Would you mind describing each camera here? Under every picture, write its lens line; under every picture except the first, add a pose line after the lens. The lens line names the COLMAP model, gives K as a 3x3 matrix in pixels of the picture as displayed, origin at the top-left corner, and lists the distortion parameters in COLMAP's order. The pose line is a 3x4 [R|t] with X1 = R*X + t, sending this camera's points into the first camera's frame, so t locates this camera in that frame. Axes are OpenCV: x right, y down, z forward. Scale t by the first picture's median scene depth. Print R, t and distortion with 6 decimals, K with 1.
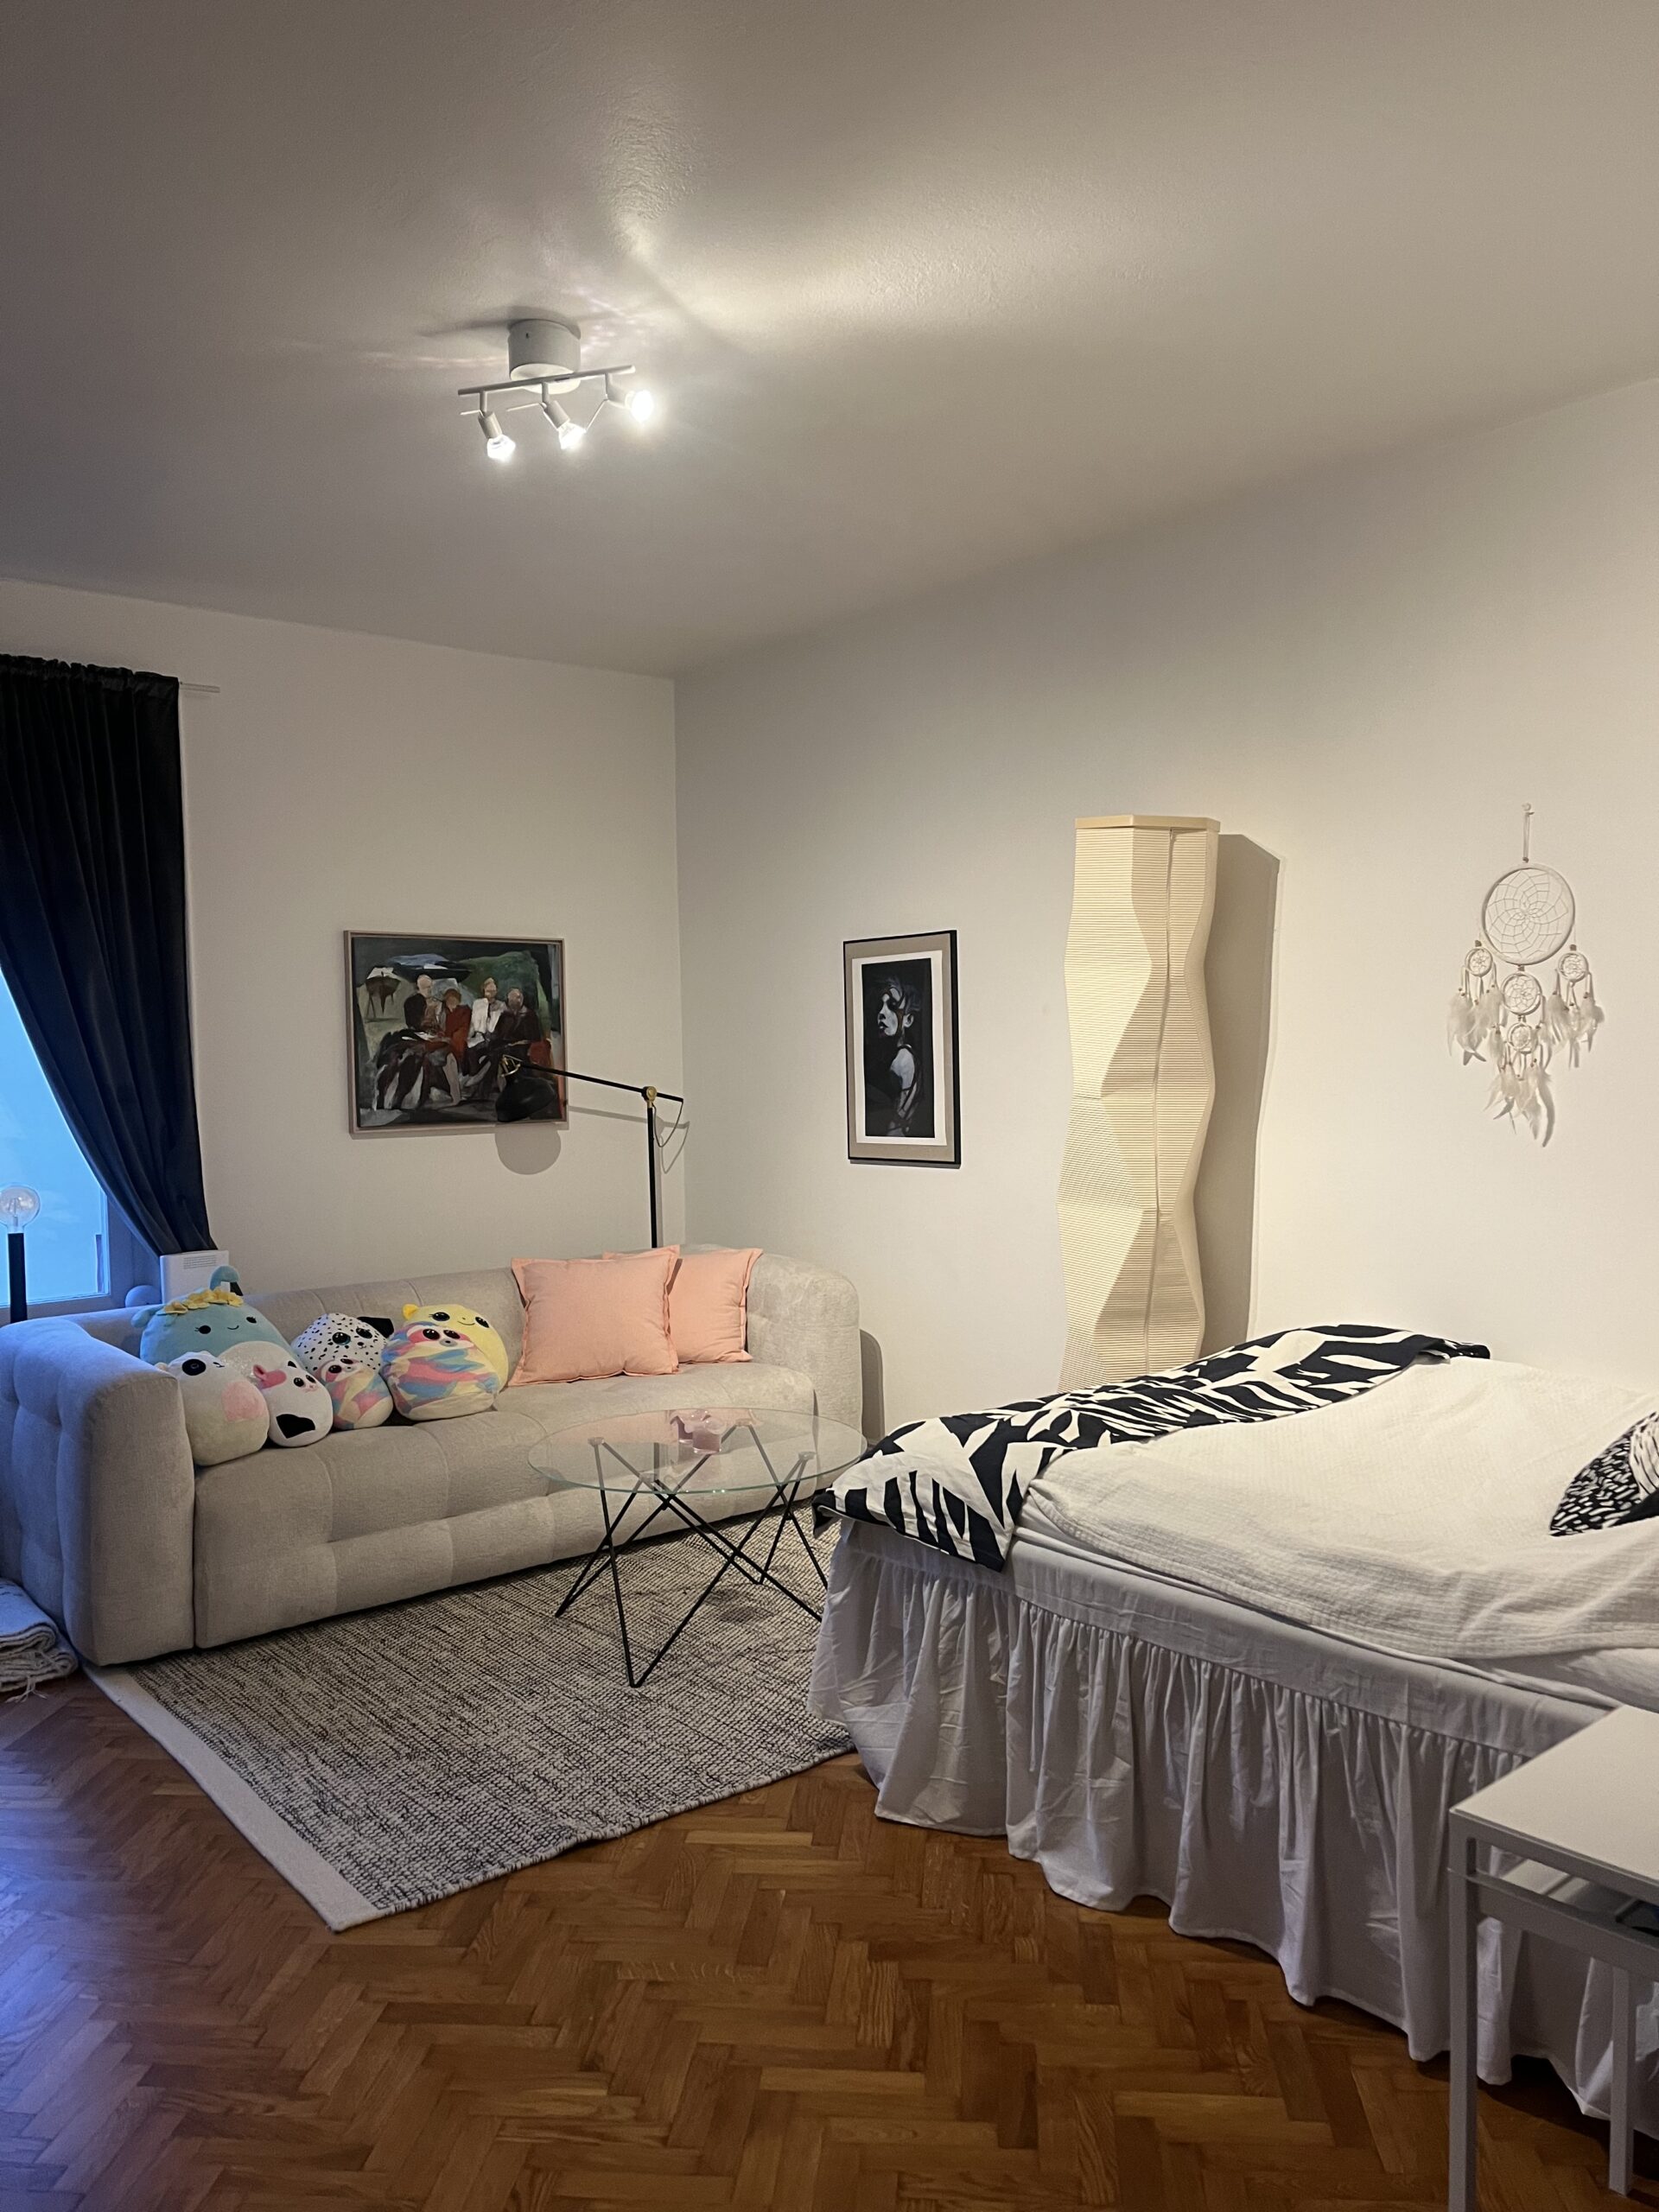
lens RADIAL K [[1685.3, 0, 838.6], [0, 1685.3, 1132.9], [0, 0, 1]] dist [0.049846, -0.000025]
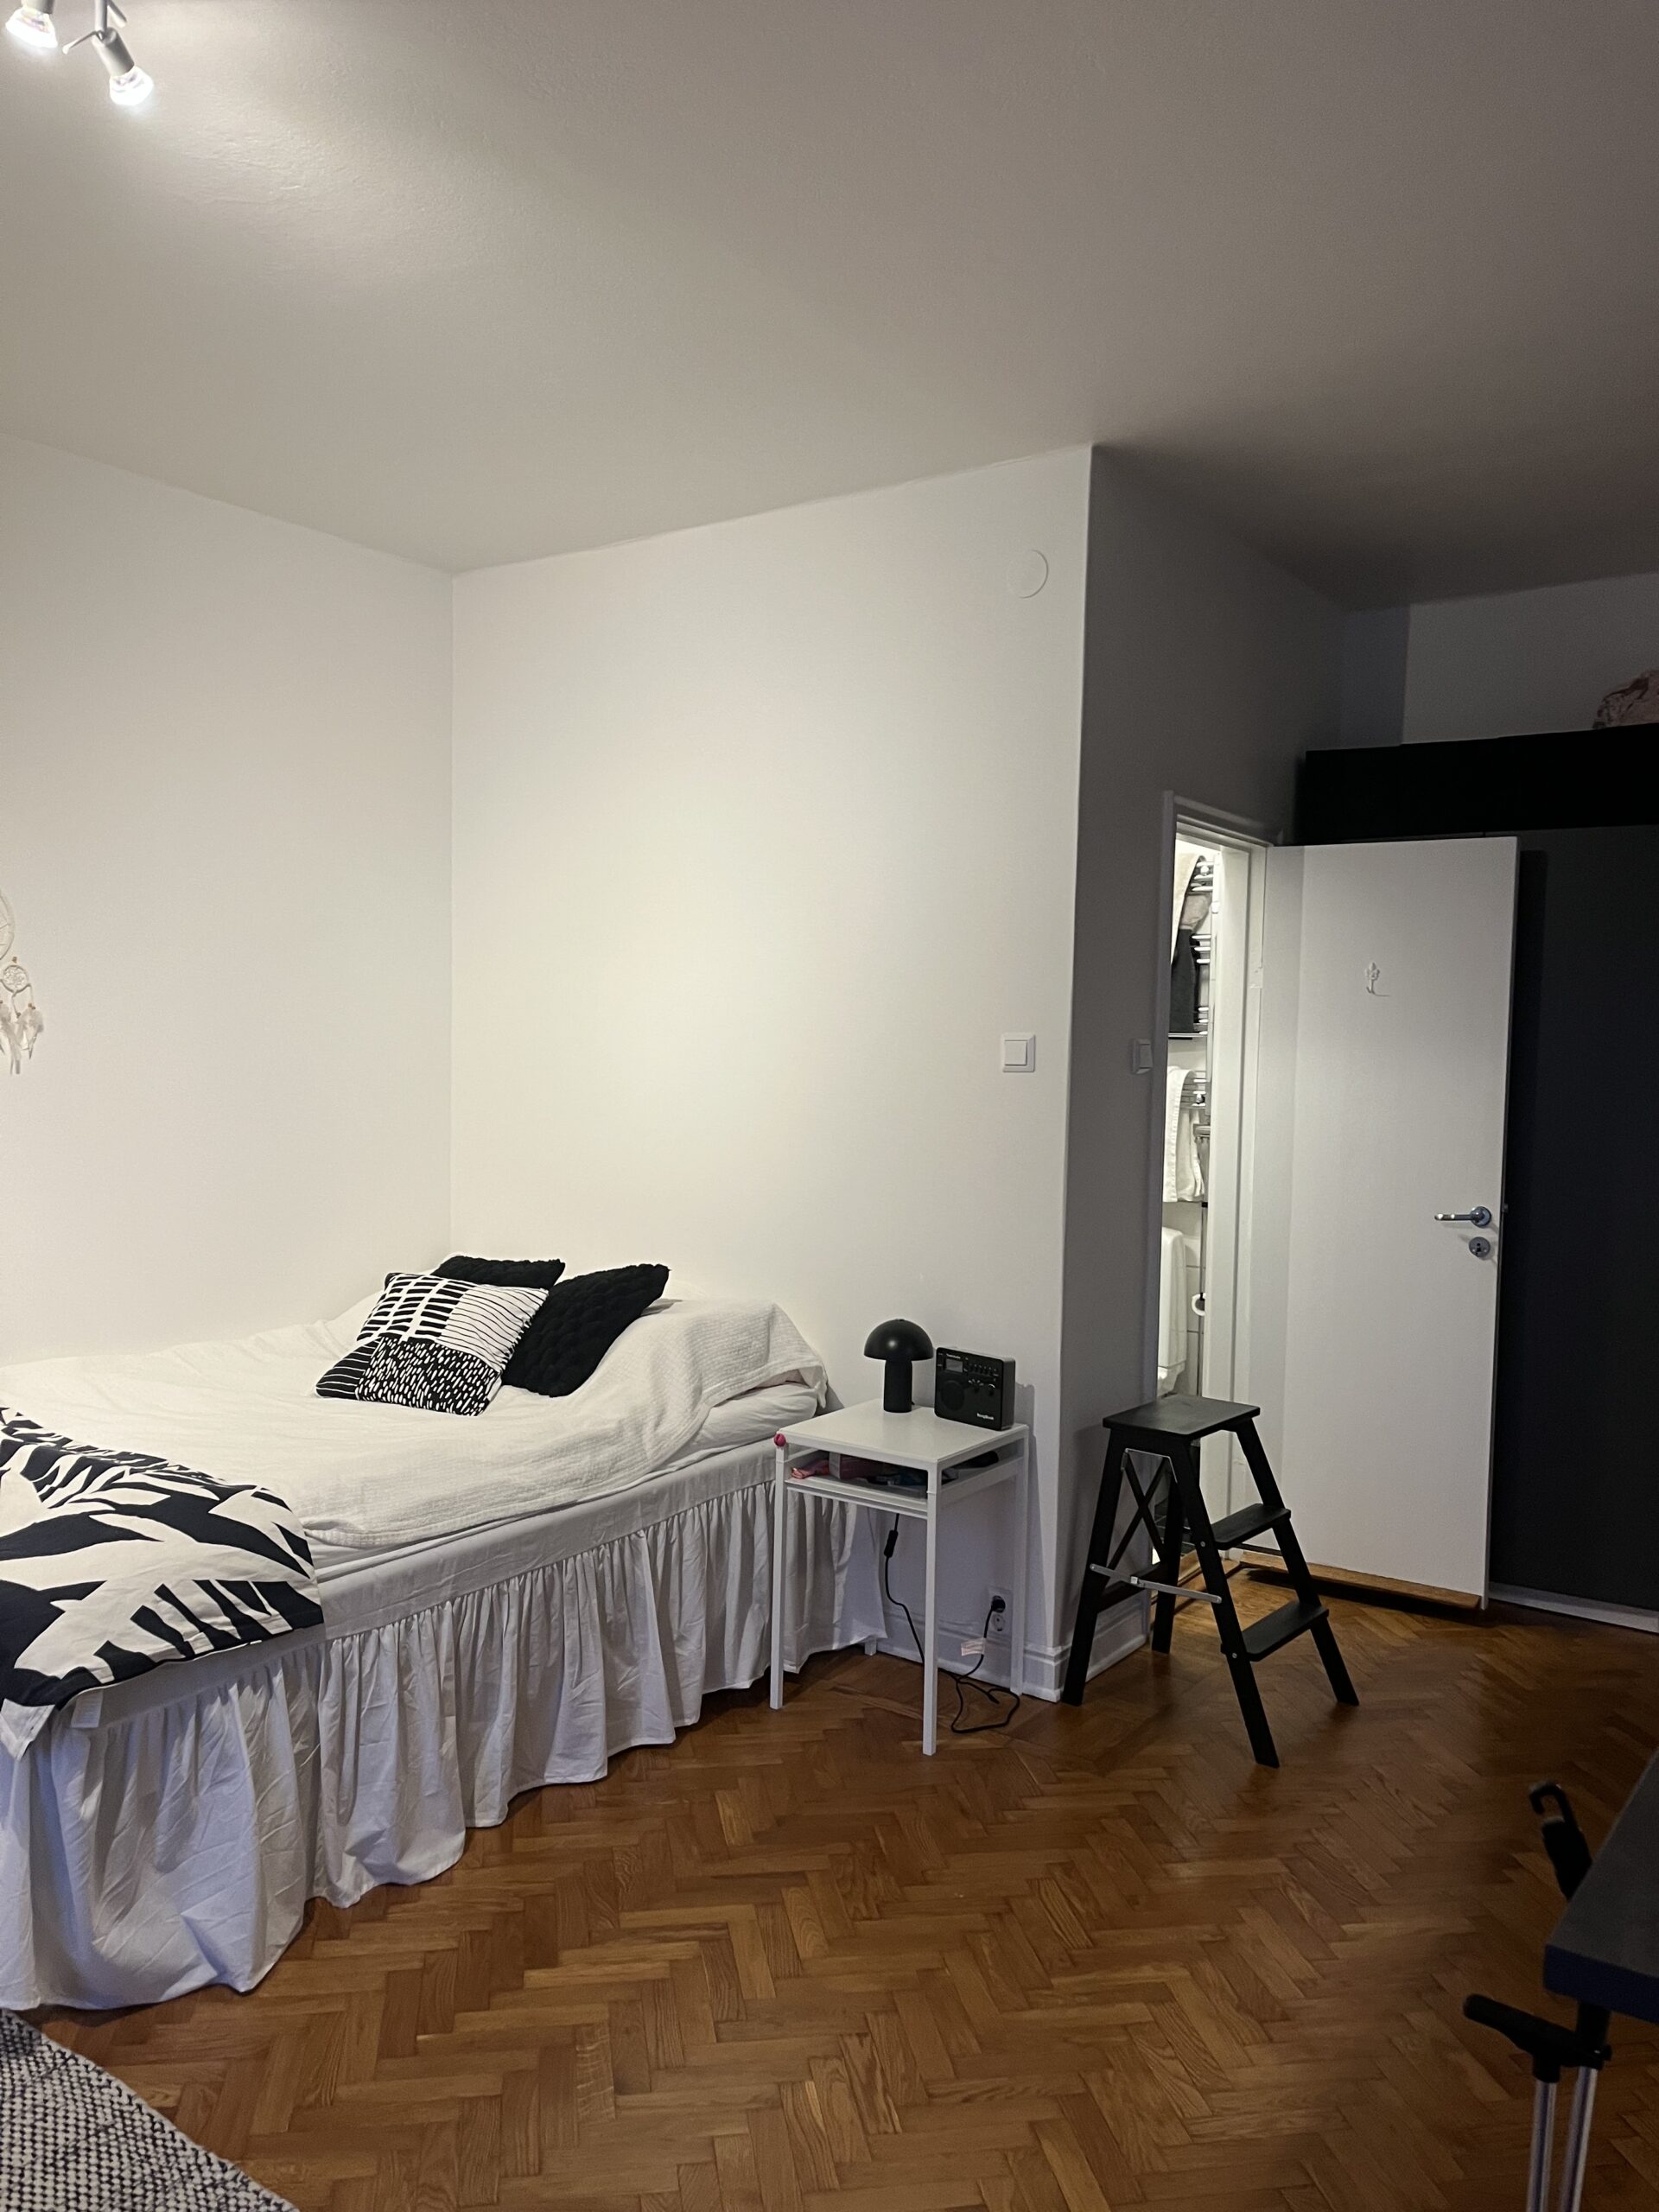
lens RADIAL K [[1685.3, 0, 838.6], [0, 1685.3, 1132.9], [0, 0, 1]] dist [0.049846, -0.000025]
pose [[-0.235320, -0.046509, 0.970805, -0.927980], [0.043594, 0.997344, 0.058348, -0.054708], [-0.970940, 0.056052, -0.232667, 0.992353]]
